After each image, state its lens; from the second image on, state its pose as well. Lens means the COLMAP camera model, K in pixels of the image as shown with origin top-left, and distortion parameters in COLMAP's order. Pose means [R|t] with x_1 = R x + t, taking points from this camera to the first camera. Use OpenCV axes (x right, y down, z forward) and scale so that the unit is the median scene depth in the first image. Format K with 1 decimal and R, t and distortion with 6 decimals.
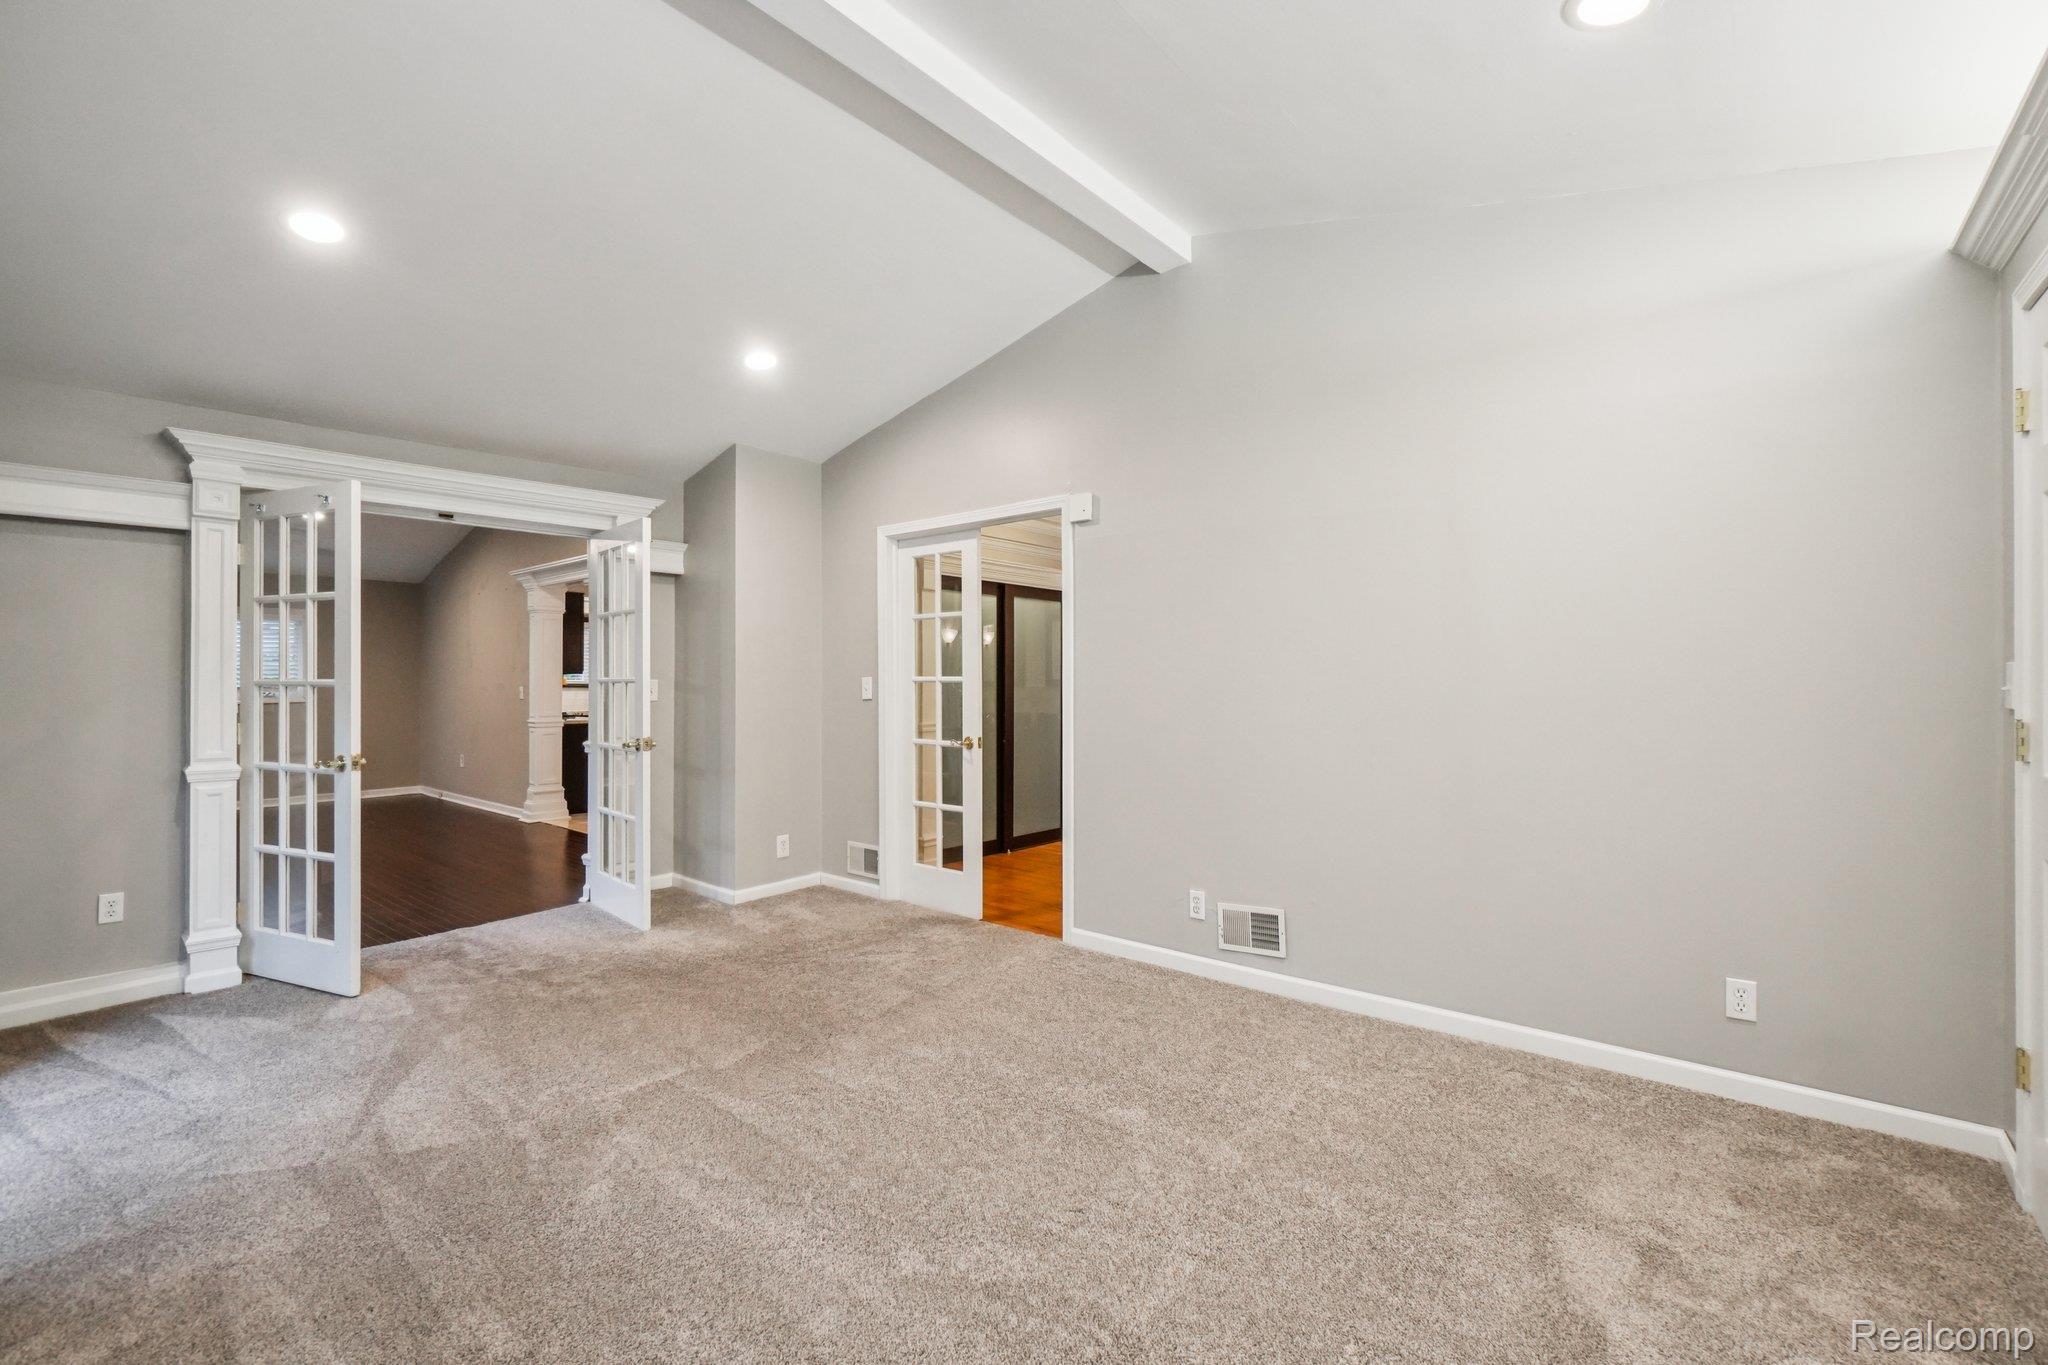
lens RADIAL K [[911.3, 0, 1022.9], [0, 911.3, 680.7], [0, 0, 1]] dist [-0.001936, 0.000231]
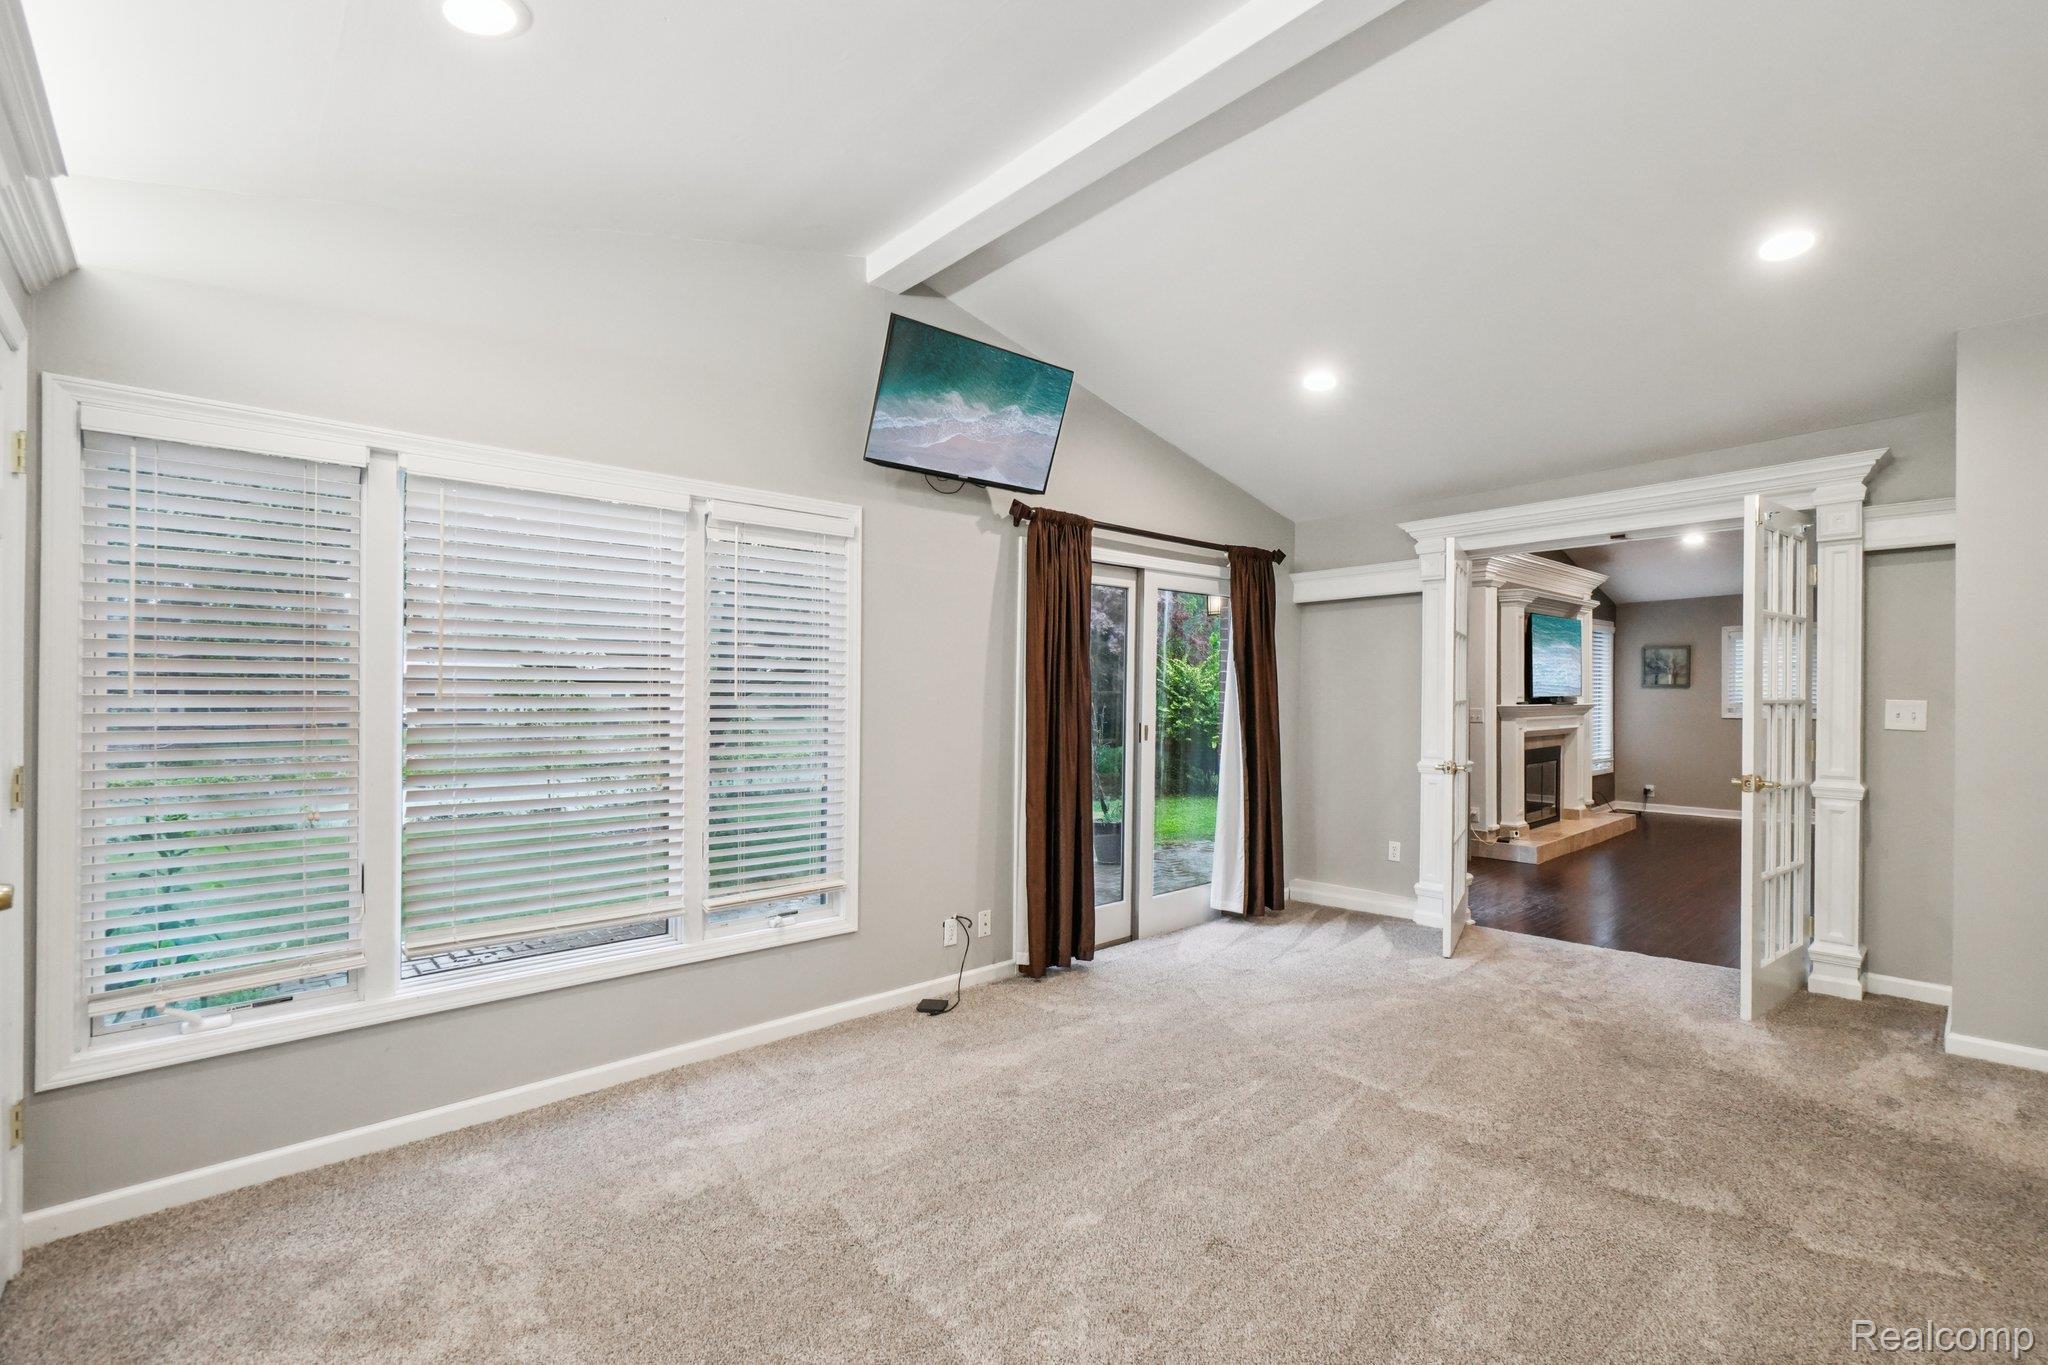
lens RADIAL K [[910.7, 0, 1028.9], [0, 910.7, 689.4], [0, 0, 1]] dist [-0.000604, 0.000195]
pose [[-0.152676, -0.005967, -0.988258, 0.552180], [-0.002263, 0.999981, -0.005688, -0.006280], [0.988274, 0.001368, -0.152687, 0.614589]]
